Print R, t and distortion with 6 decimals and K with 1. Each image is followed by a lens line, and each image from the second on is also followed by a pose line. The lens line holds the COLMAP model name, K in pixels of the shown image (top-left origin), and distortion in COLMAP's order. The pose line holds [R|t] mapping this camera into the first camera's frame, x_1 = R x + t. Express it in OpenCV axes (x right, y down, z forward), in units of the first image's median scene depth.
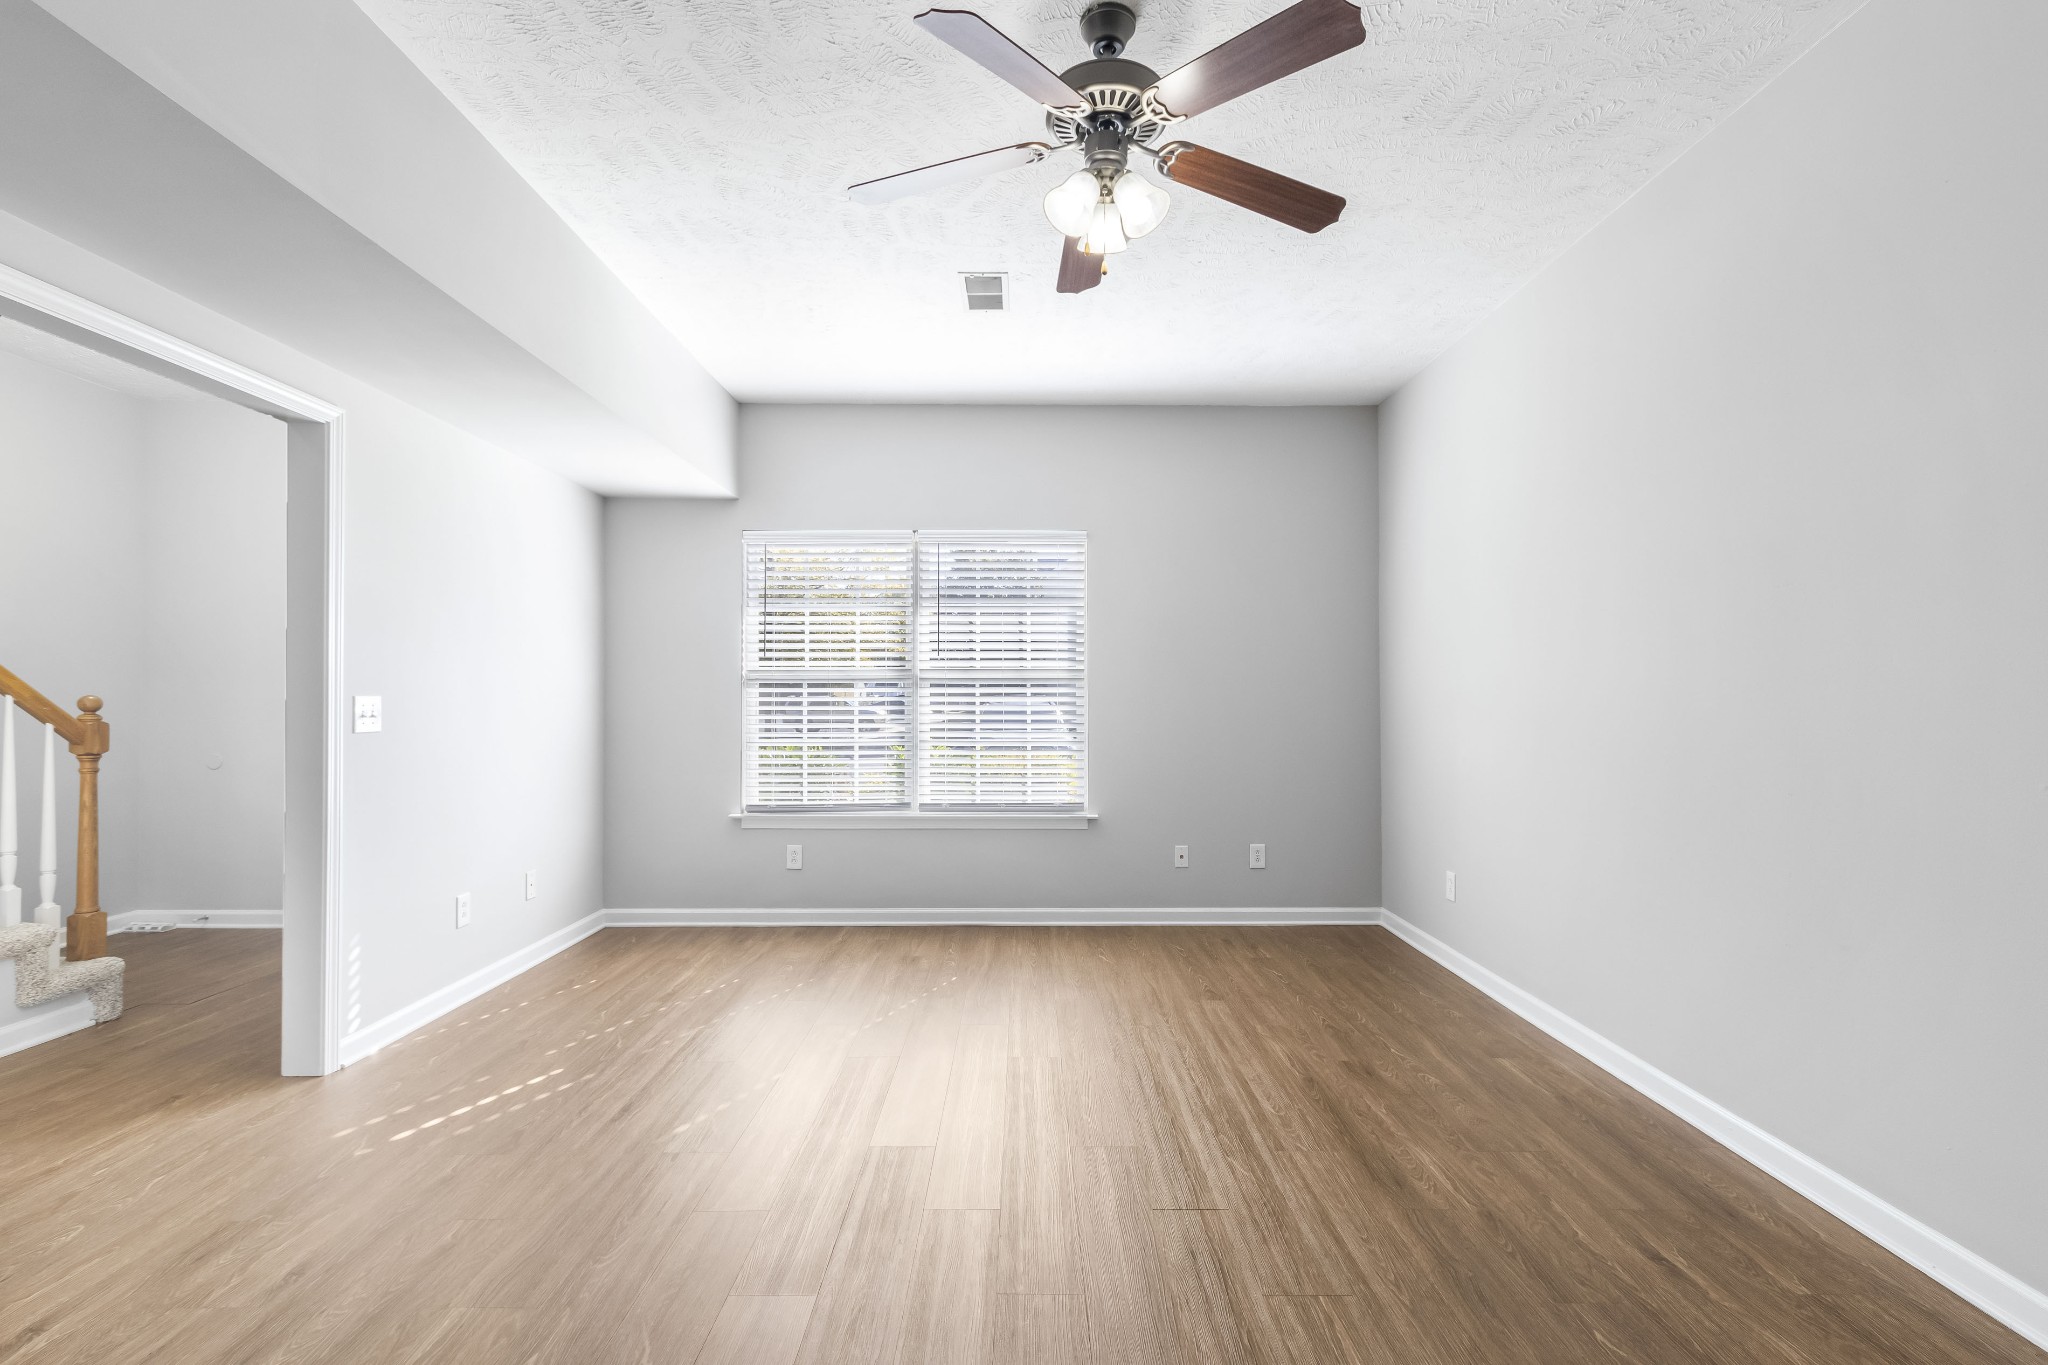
lens RADIAL K [[933.7, 0, 1026.4], [0, 933.7, 690.7], [0, 0, 1]] dist [0.010275, -0.001854]
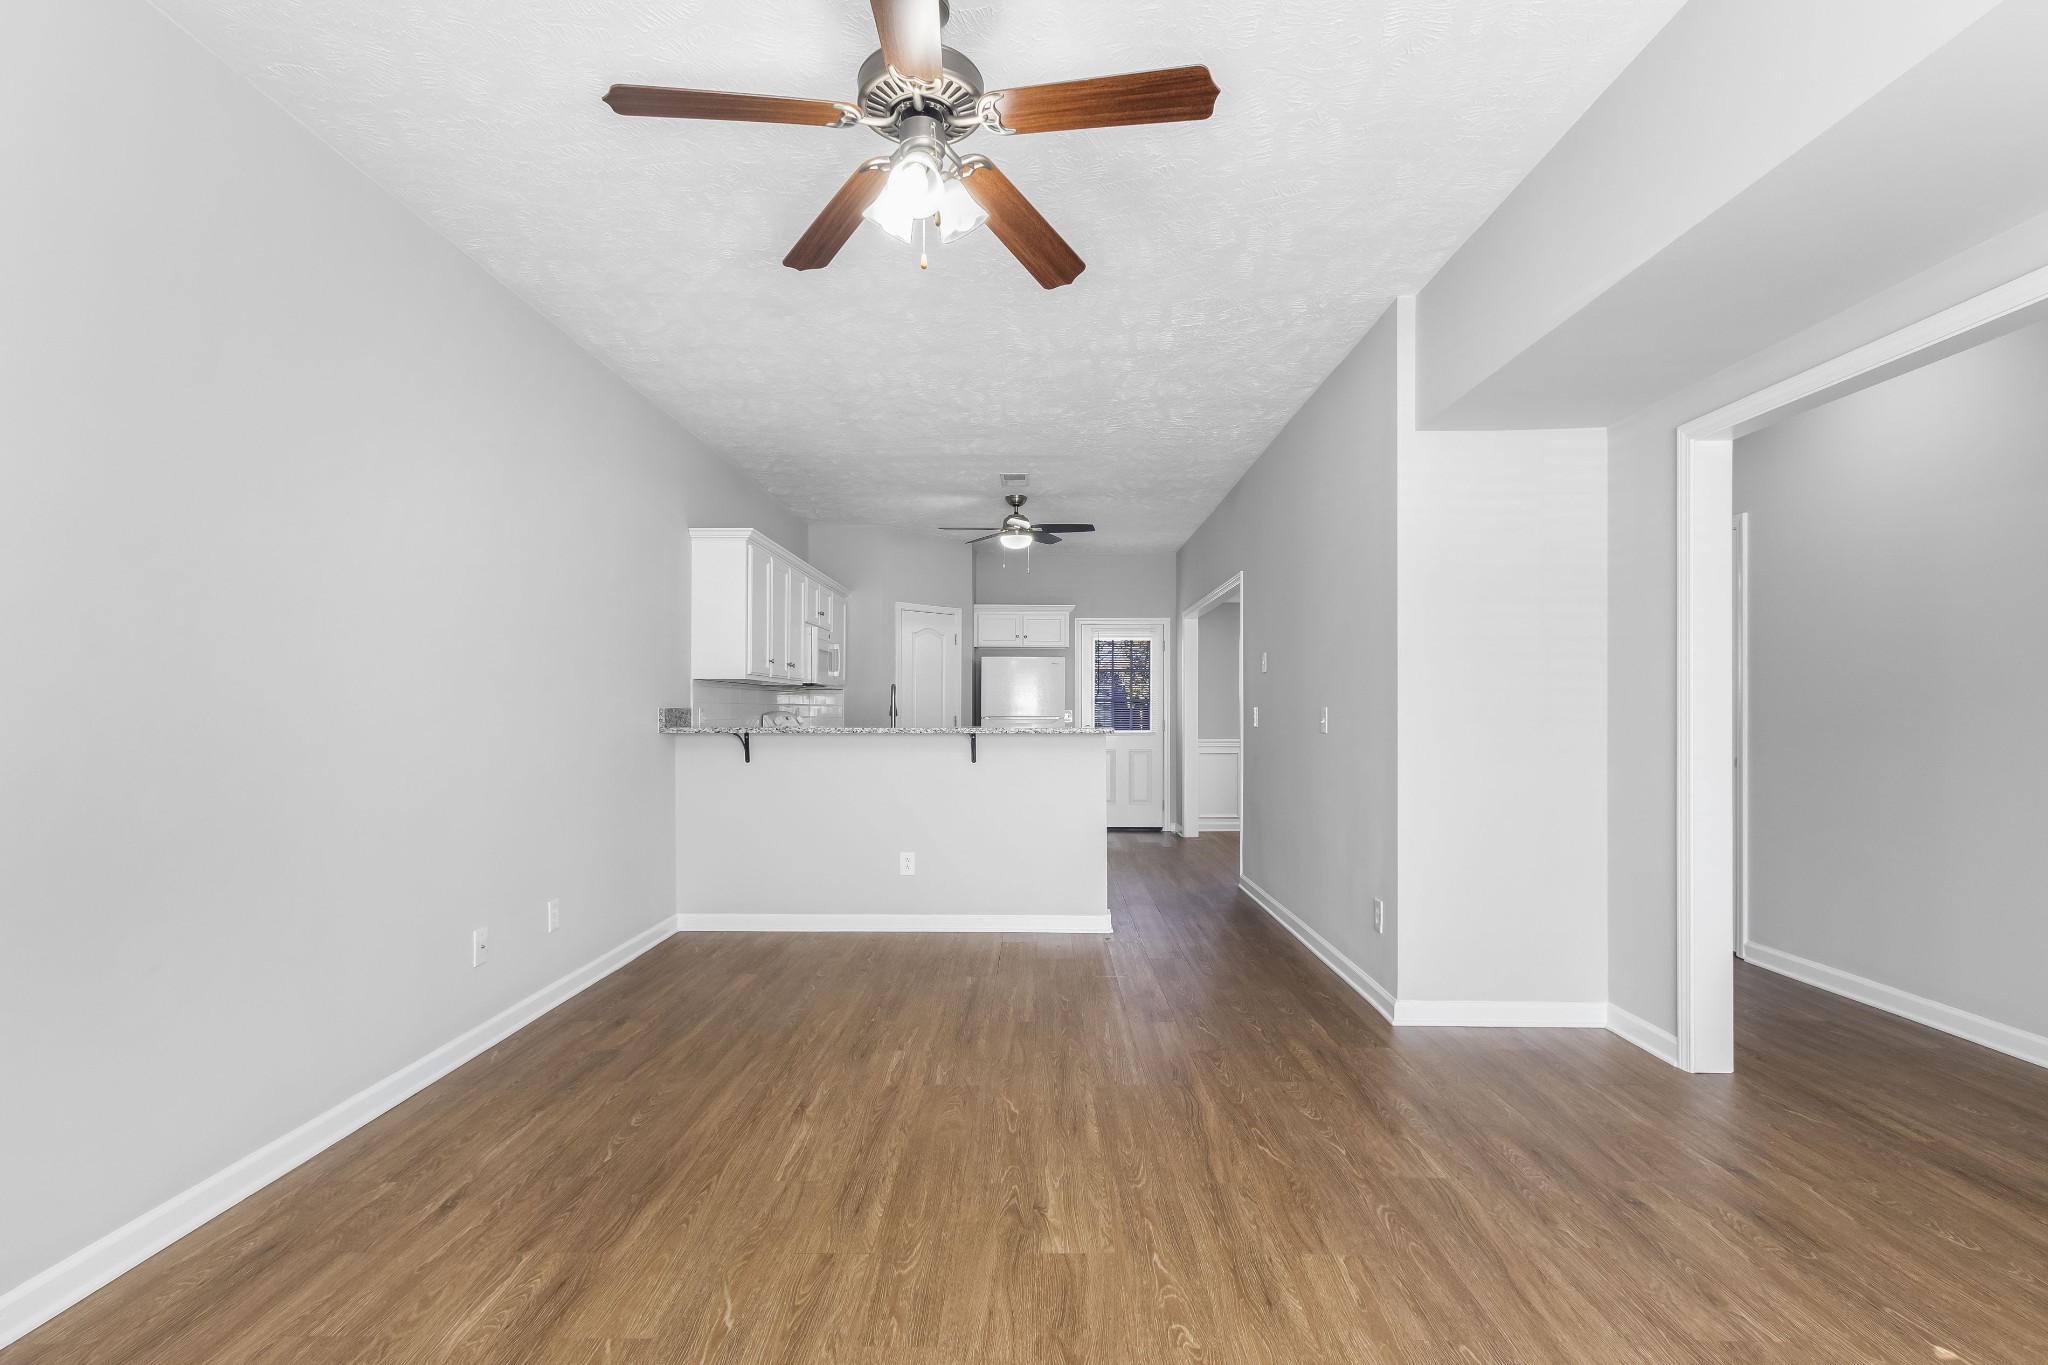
lens RADIAL K [[933.7, 0, 1030.7], [0, 933.7, 700.1], [0, 0, 1]] dist [0.010275, -0.001854]
pose [[-0.999968, 0.002365, 0.007682, -0.020600], [0.002230, 0.999842, -0.017612, 0.009461], [-0.007722, -0.017594, -0.999815, 1.142570]]
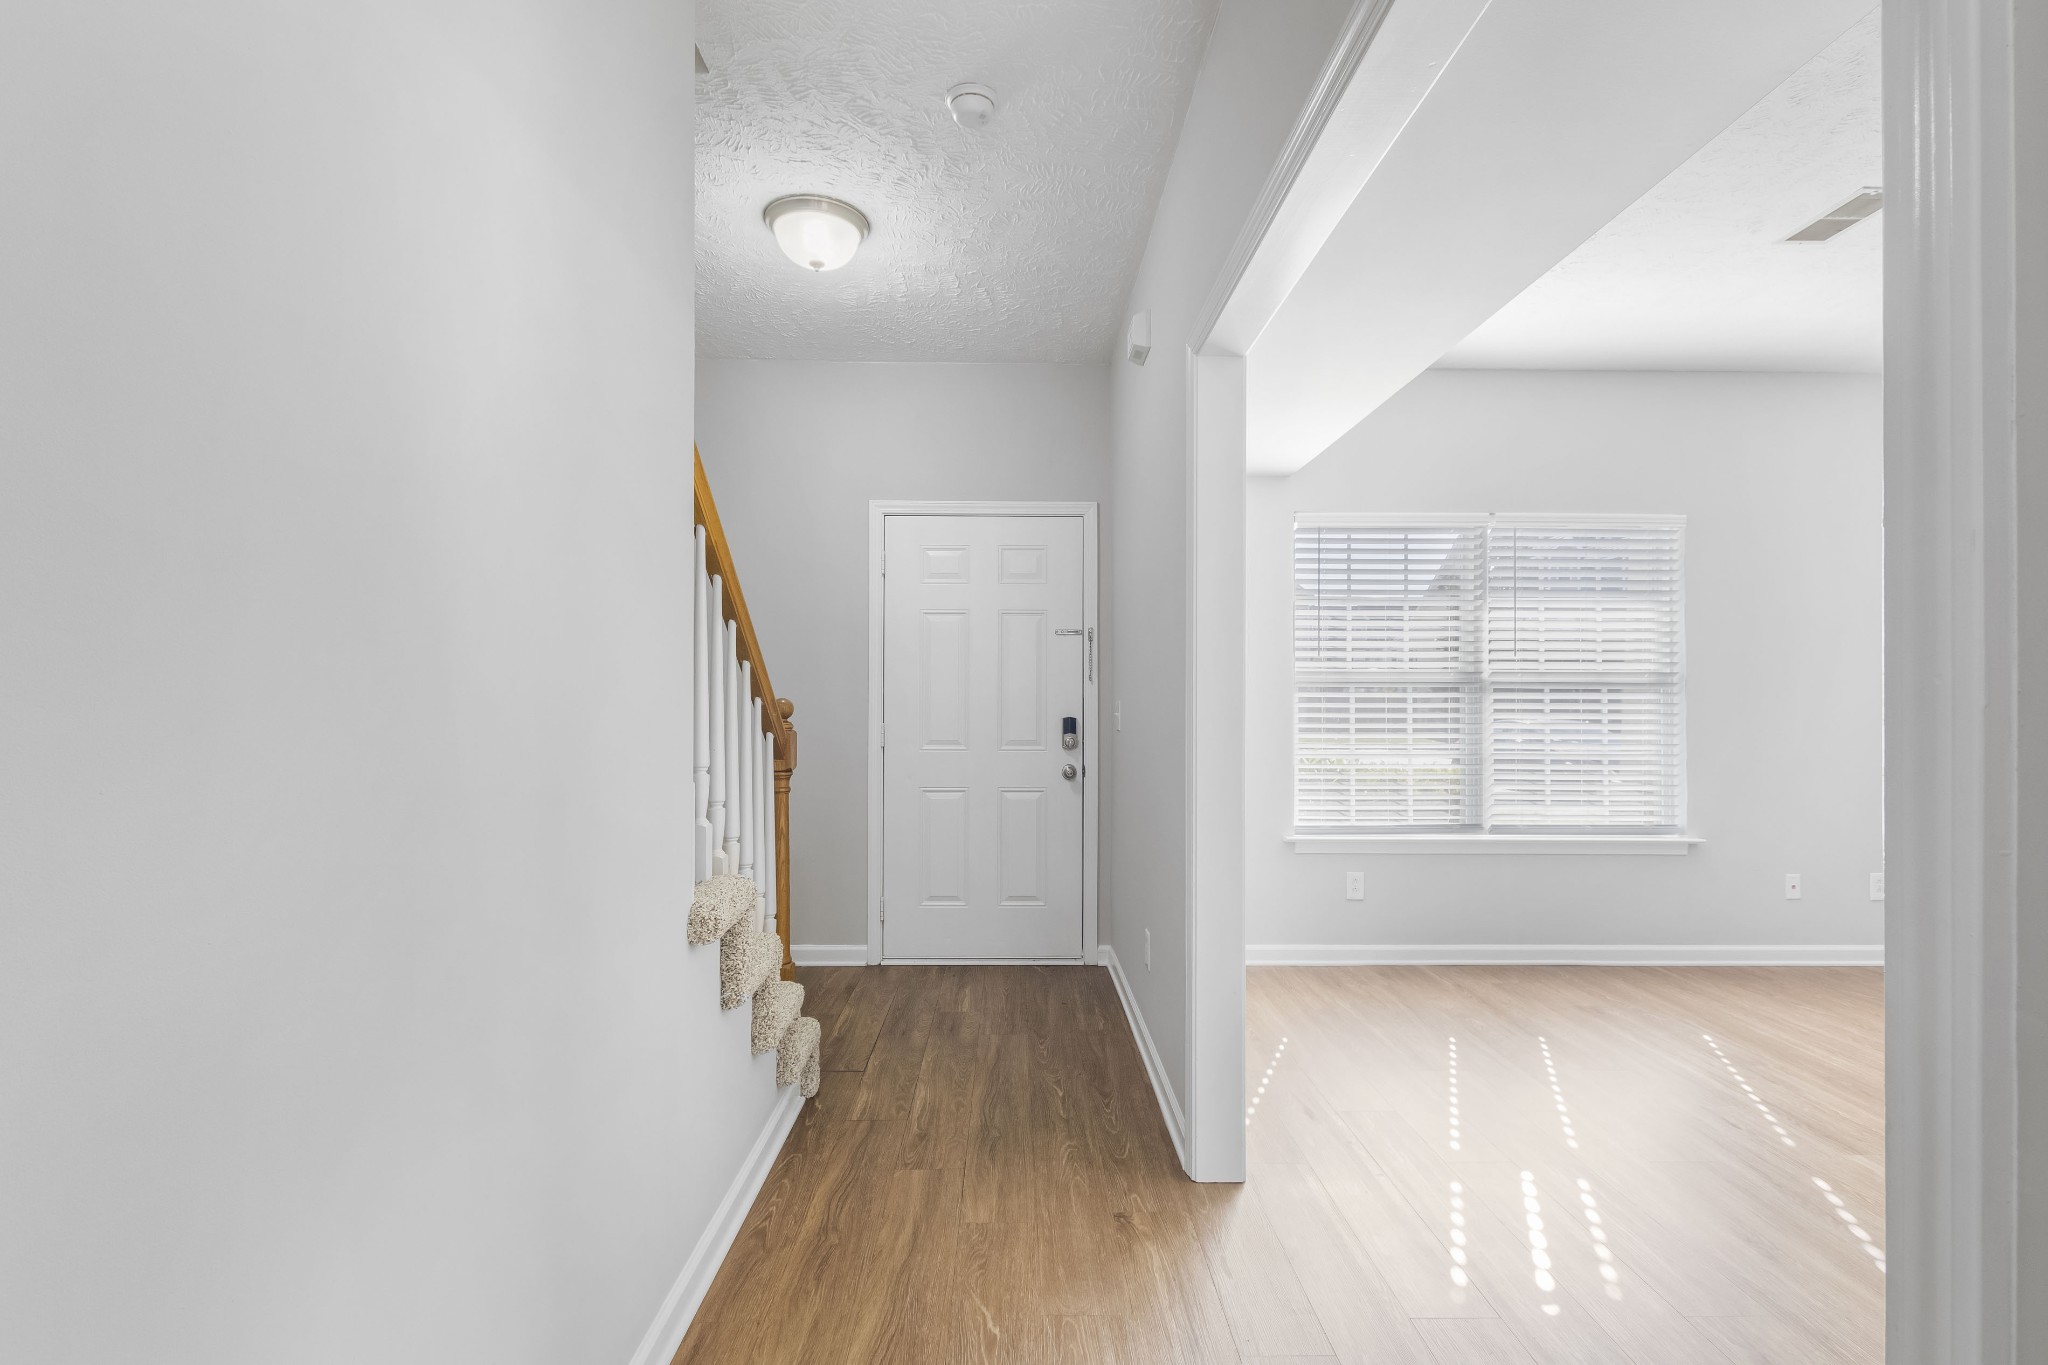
lens RADIAL K [[933.7, 0, 1021.3], [0, 933.7, 690.2], [0, 0, 1]] dist [0.010275, -0.001854]
pose [[0.999871, 0.005168, 0.015236, -0.754228], [-0.005125, 0.999983, -0.002869, -0.001088], [-0.015250, 0.002790, 0.999880, 0.169269]]
